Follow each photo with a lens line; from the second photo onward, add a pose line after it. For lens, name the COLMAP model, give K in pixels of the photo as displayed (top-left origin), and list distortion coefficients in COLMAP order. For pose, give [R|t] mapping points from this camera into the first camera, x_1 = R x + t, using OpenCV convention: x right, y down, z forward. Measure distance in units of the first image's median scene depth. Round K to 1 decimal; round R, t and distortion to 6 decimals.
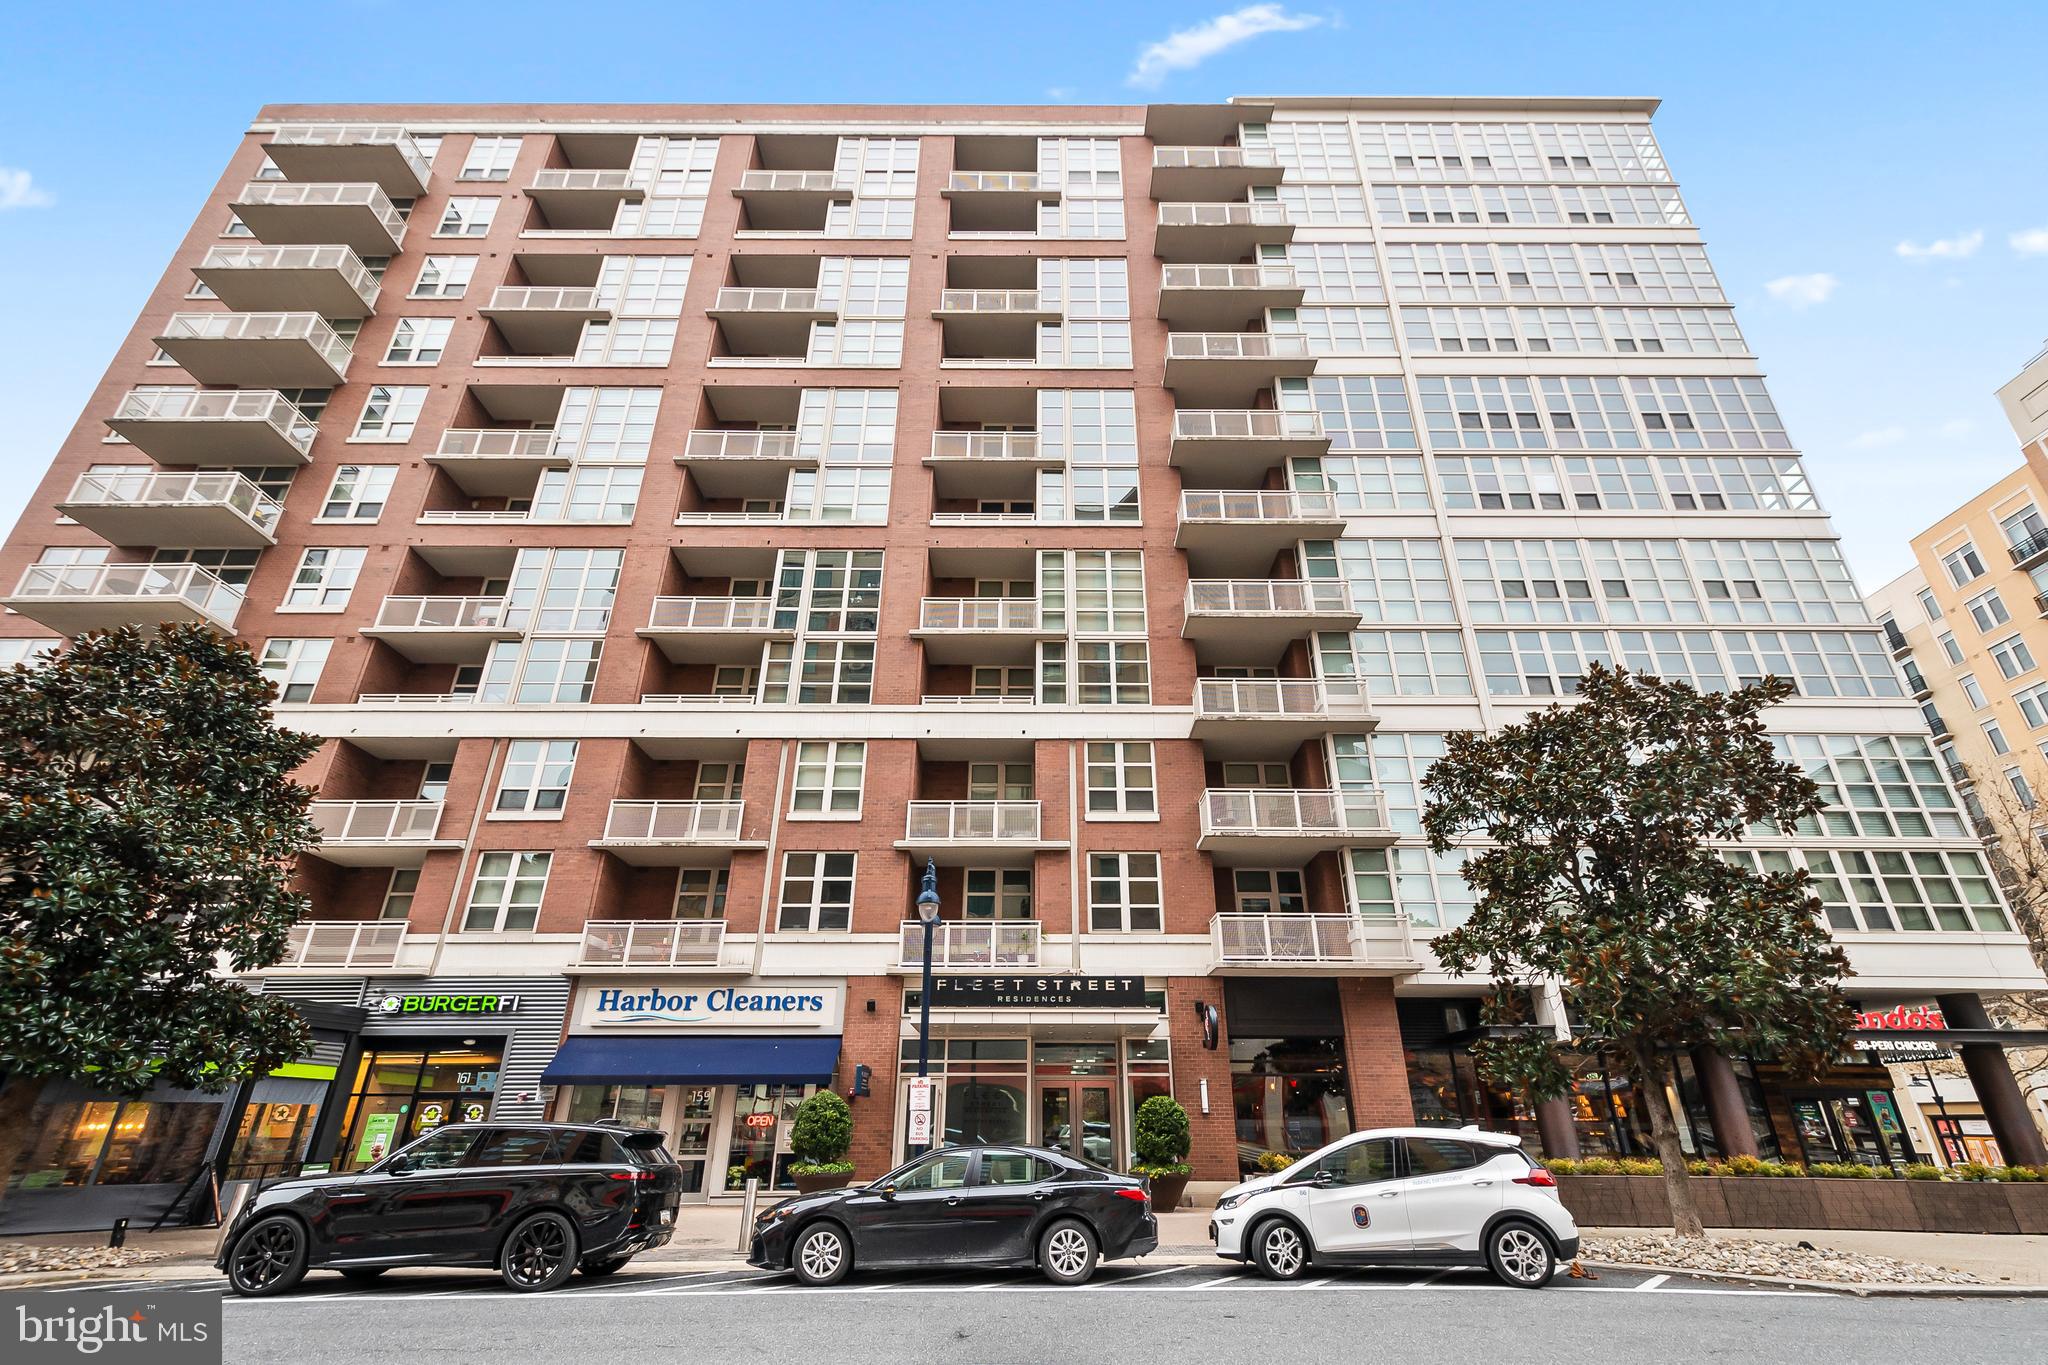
lens RADIAL K [[871.8, 0, 1025.4], [0, 871.8, 677.3], [0, 0, 1]] dist [0.008660, -0.000137]
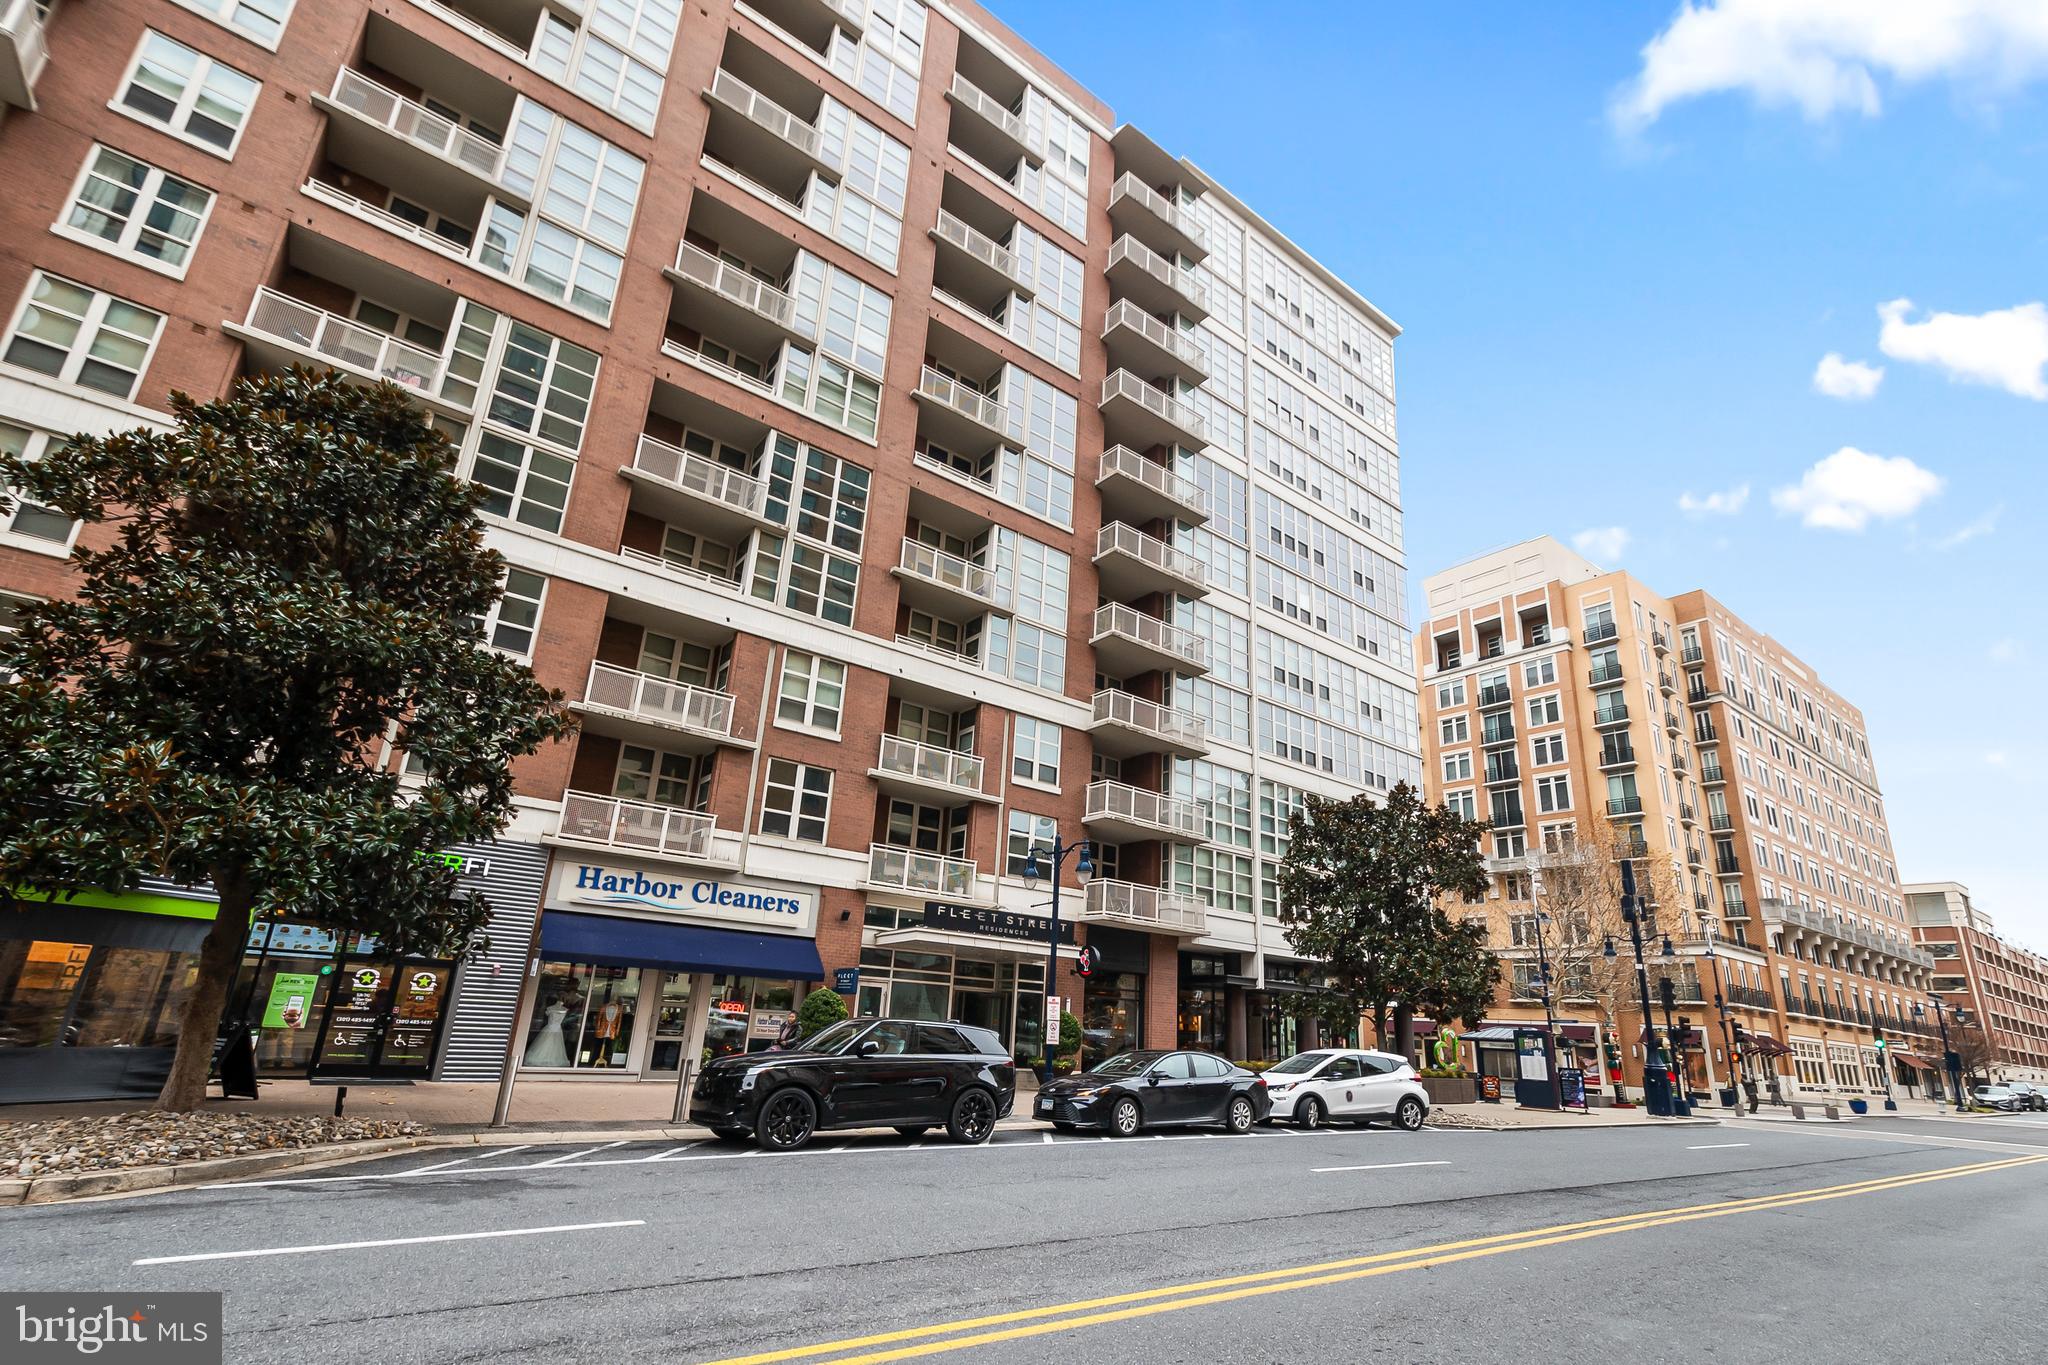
lens RADIAL K [[892.4, 0, 1039.2], [0, 892.4, 708.0], [0, 0, 1]] dist [0.003722, -0.000216]
pose [[0.806432, 0.240005, 0.540430, -0.579020], [-0.315055, 0.947797, 0.049211, -0.001631], [-0.500407, -0.209951, 0.839949, -0.005910]]
